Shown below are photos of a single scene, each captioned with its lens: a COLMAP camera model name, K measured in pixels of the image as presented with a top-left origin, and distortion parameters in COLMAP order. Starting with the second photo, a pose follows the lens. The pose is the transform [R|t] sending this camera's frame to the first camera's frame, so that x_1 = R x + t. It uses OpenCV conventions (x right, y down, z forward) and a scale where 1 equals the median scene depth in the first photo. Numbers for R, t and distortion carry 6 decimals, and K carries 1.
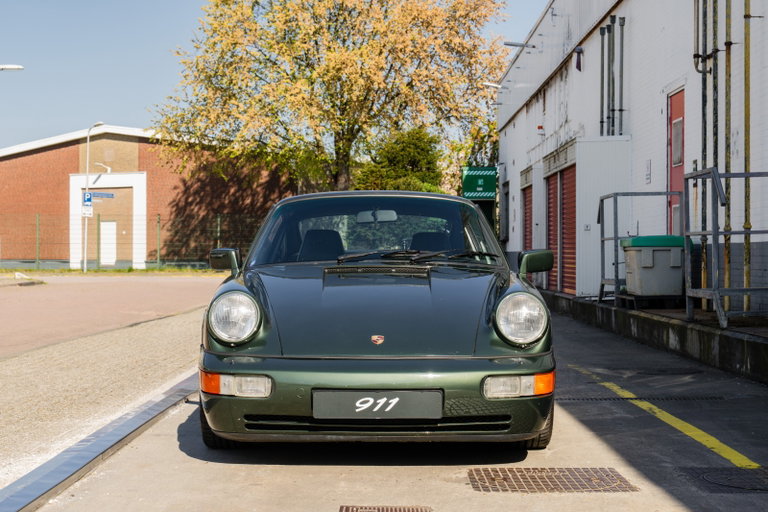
lens RADIAL K [[1388.9, 0, 384.0], [0, 1388.9, 256.0], [0, 0, 1]] dist [0.019572, 0.089745]
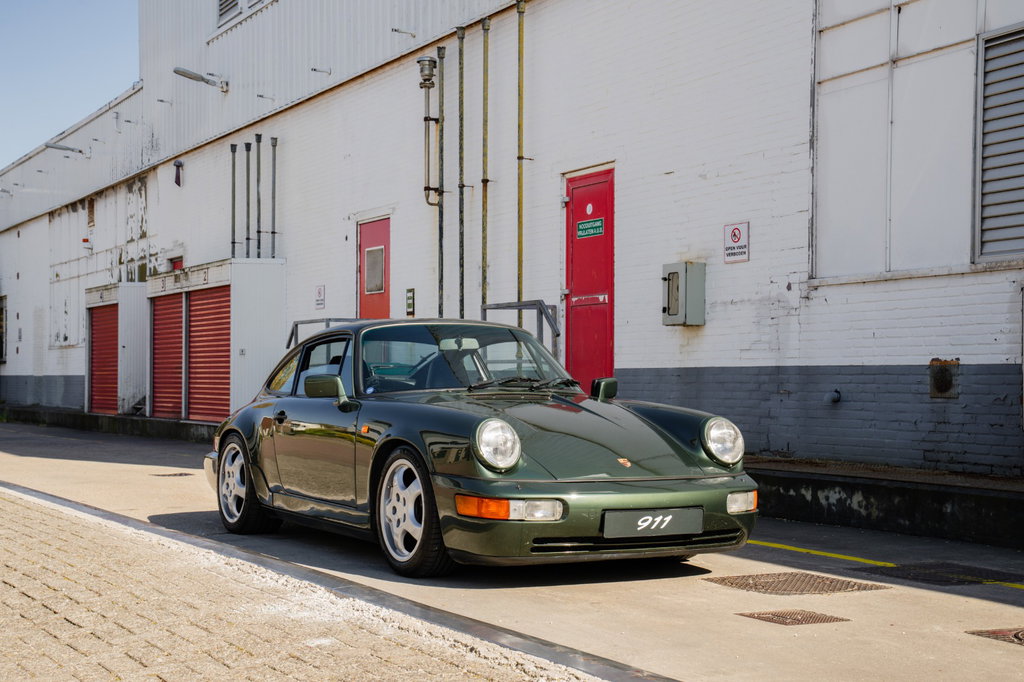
lens RADIAL K [[1461.0, 0, 501.1], [0, 1461.0, 370.0], [0, 0, 1]] dist [0.135317, 0.155738]
pose [[0.874377, 0.007926, 0.485183, -0.213121], [-0.004497, 0.999956, -0.008232, -0.000444], [-0.485227, 0.005016, 0.874374, 0.020641]]
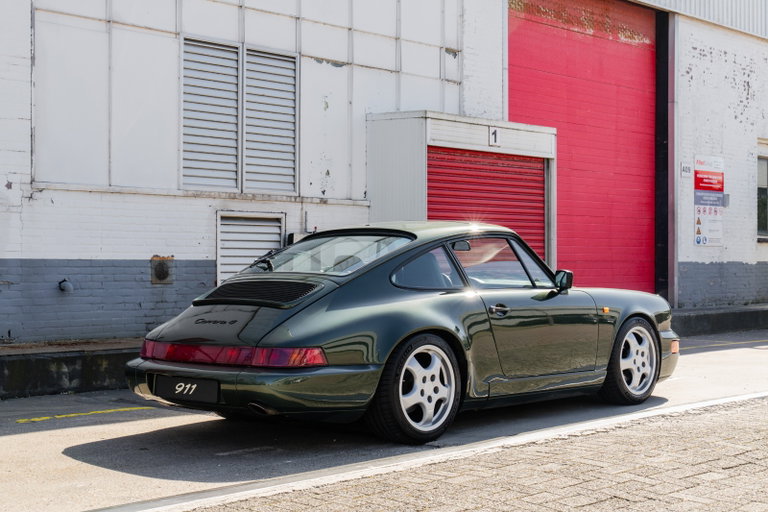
lens RADIAL K [[1124.5, 0, 384.0], [0, 1124.5, 256.0], [0, 0, 1]] dist [0.009088, -0.027076]
pose [[-0.728001, 0.009318, 0.685512, -0.281380], [0.002952, 0.999941, -0.010458, -0.003241], [-0.685569, -0.005590, -0.727986, 0.760307]]
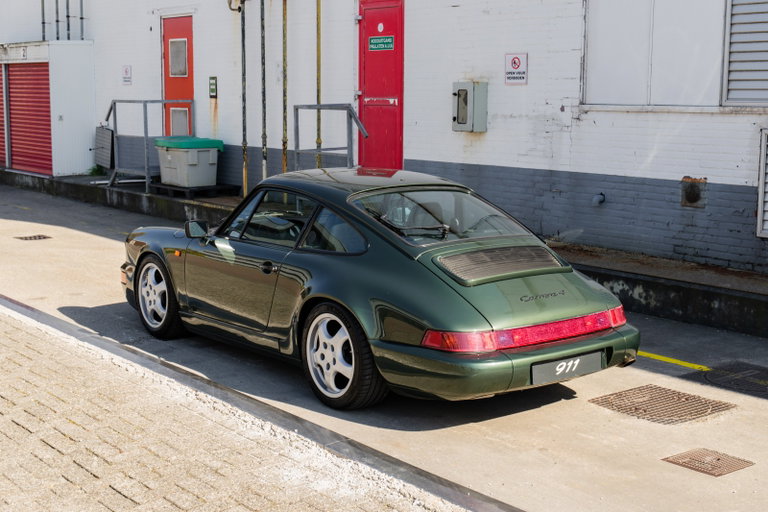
lens RADIAL K [[1088.3, 0, 387.2], [0, 1088.3, 245.0], [0, 0, 1]] dist [0.005427, 0.005014]
pose [[0.778495, -0.078835, 0.622680, -0.250388], [-0.009370, 0.990510, 0.137119, -0.048142], [-0.627581, -0.112581, 0.770369, 0.103447]]
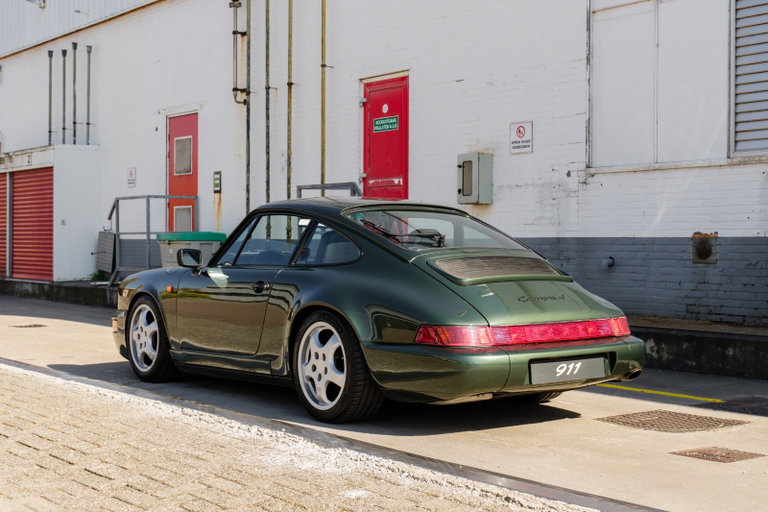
lens RADIAL K [[1124.5, 0, 384.0], [0, 1124.5, 256.0], [0, 0, 1]] dist [0.009088, -0.027076]
pose [[0.788853, -0.001281, 0.614580, -0.247866], [-0.005827, 0.999937, 0.009563, -0.003003], [-0.614554, -0.011125, 0.788796, 0.095329]]
